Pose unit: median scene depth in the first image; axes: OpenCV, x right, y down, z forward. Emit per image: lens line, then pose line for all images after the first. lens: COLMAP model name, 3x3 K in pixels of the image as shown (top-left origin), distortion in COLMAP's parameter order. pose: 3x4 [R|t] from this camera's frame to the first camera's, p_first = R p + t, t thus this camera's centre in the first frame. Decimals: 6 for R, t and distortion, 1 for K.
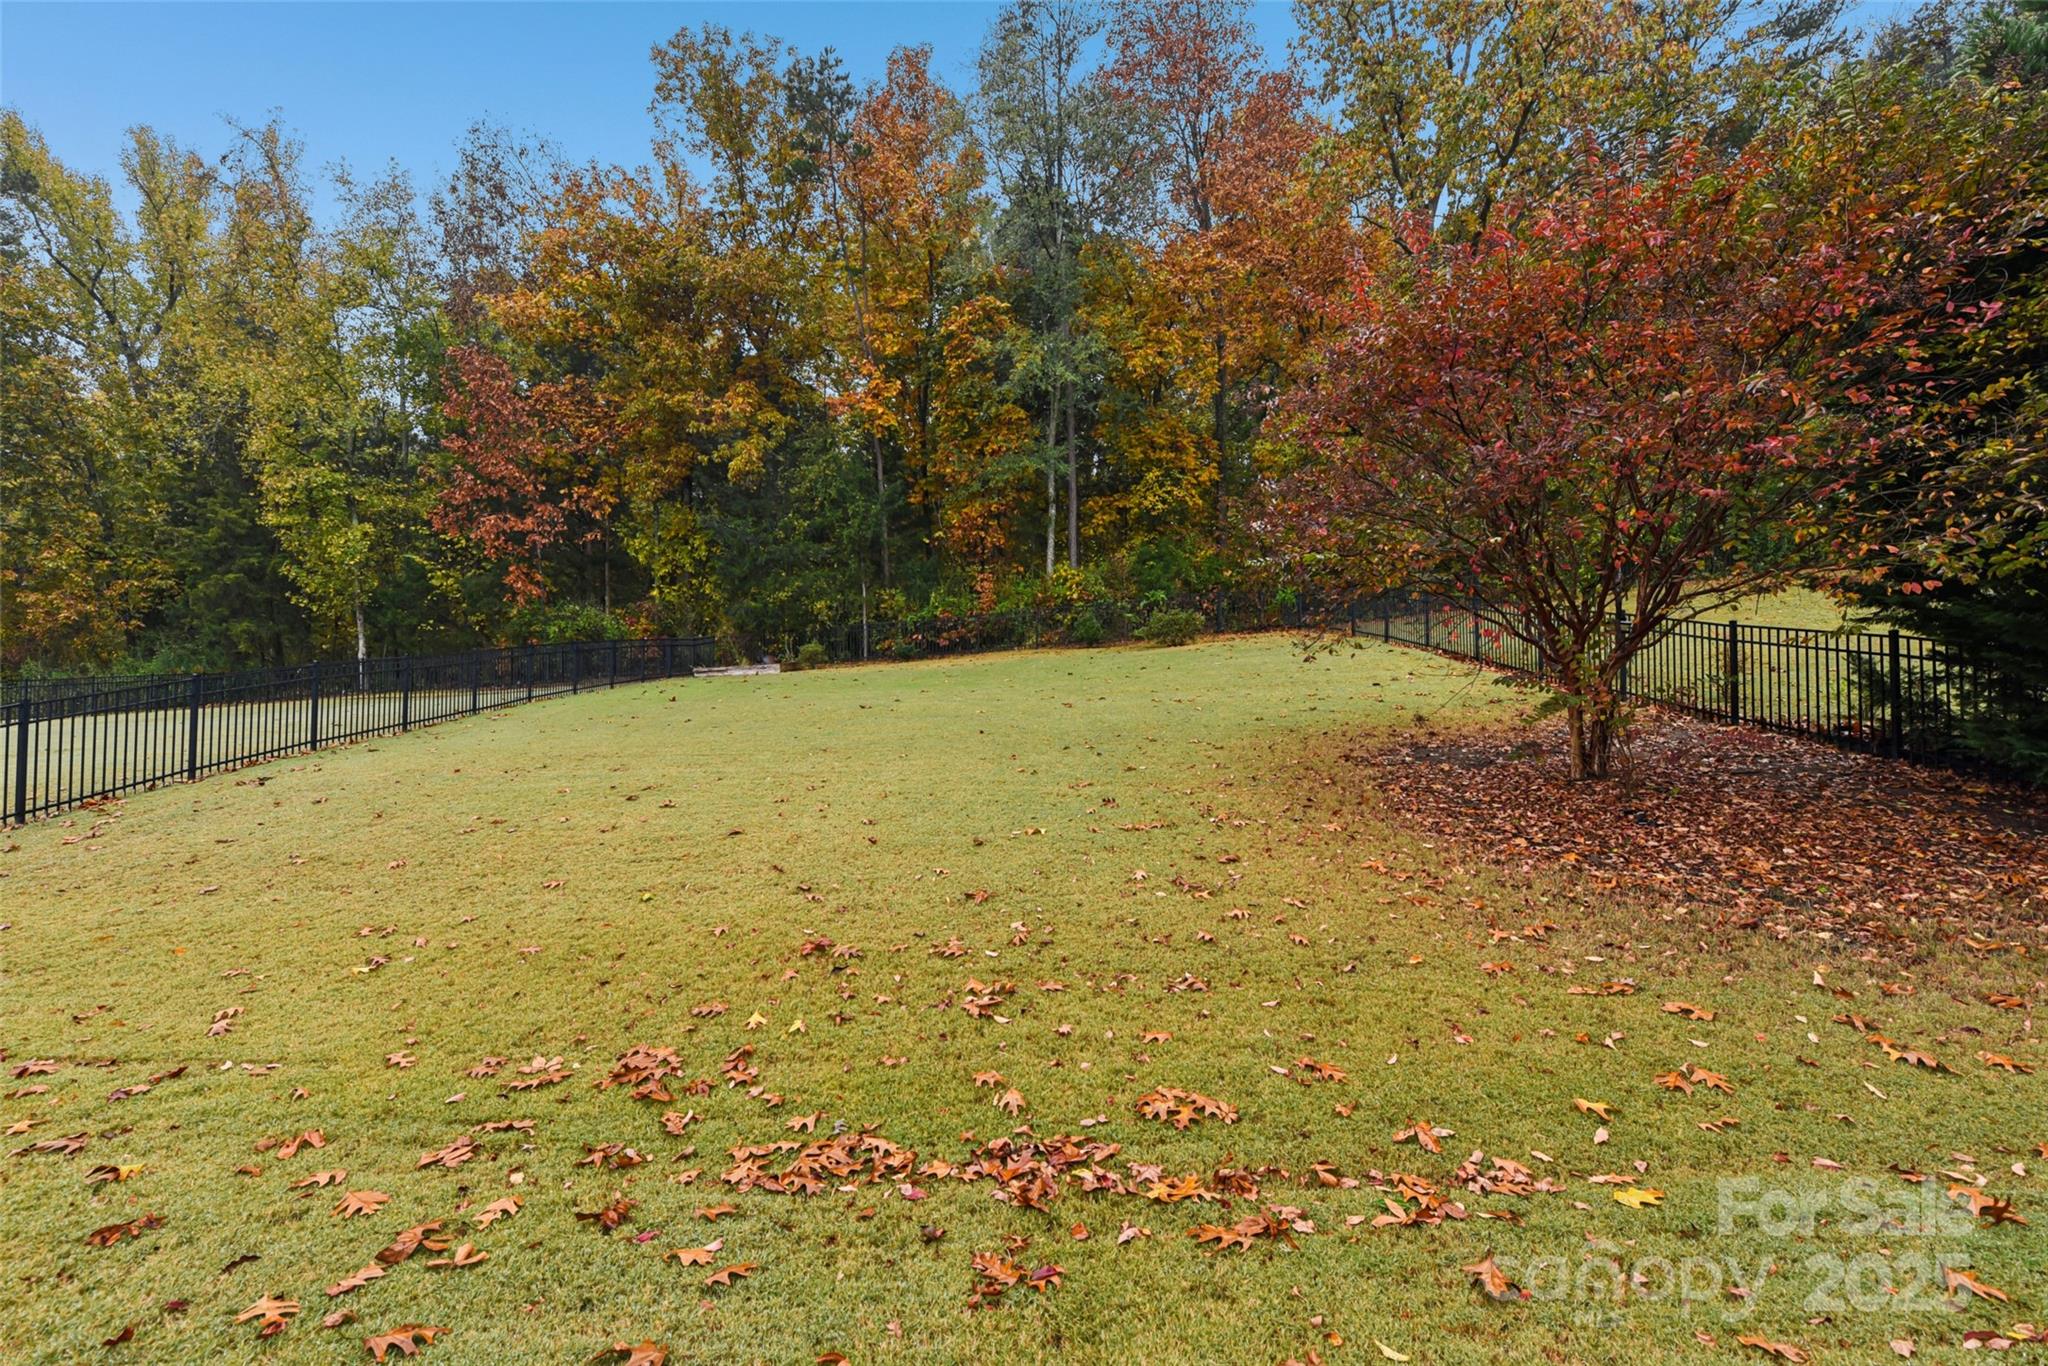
lens RADIAL K [[860.0, 0, 1038.1], [0, 860.0, 733.1], [0, 0, 1]] dist [-0.021757, -0.000854]
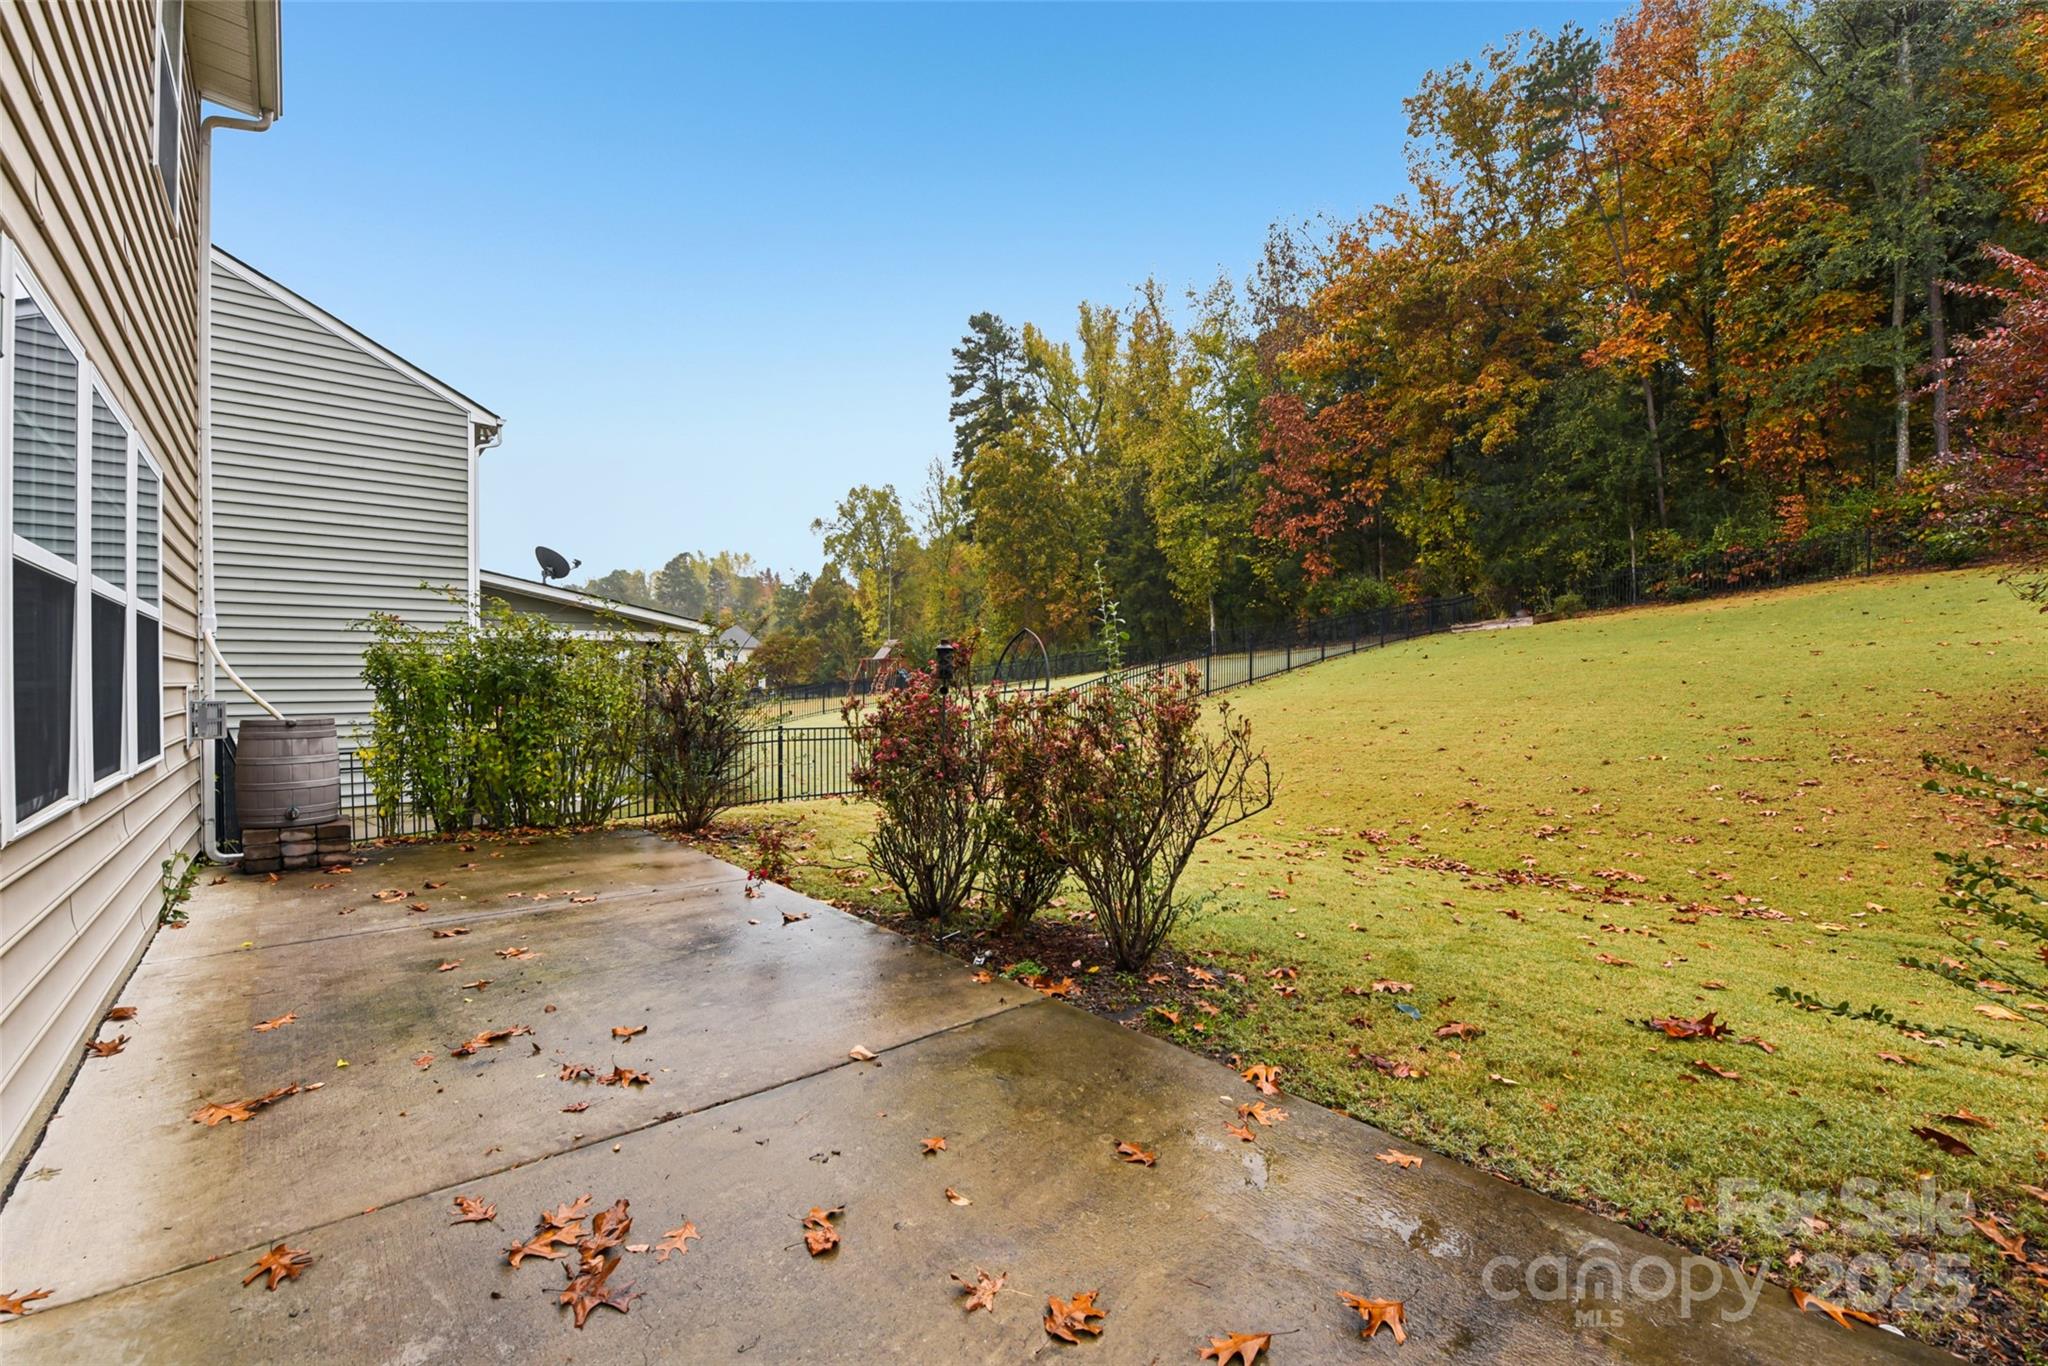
lens RADIAL K [[854.6, 0, 1016.3], [0, 854.6, 685.9], [0, 0, 1]] dist [-0.001991, -0.000378]
pose [[0.636461, -0.008600, -0.771261, 0.105068], [0.017821, 0.999835, 0.003557, -0.006836], [0.771103, -0.016008, 0.636509, -0.179384]]
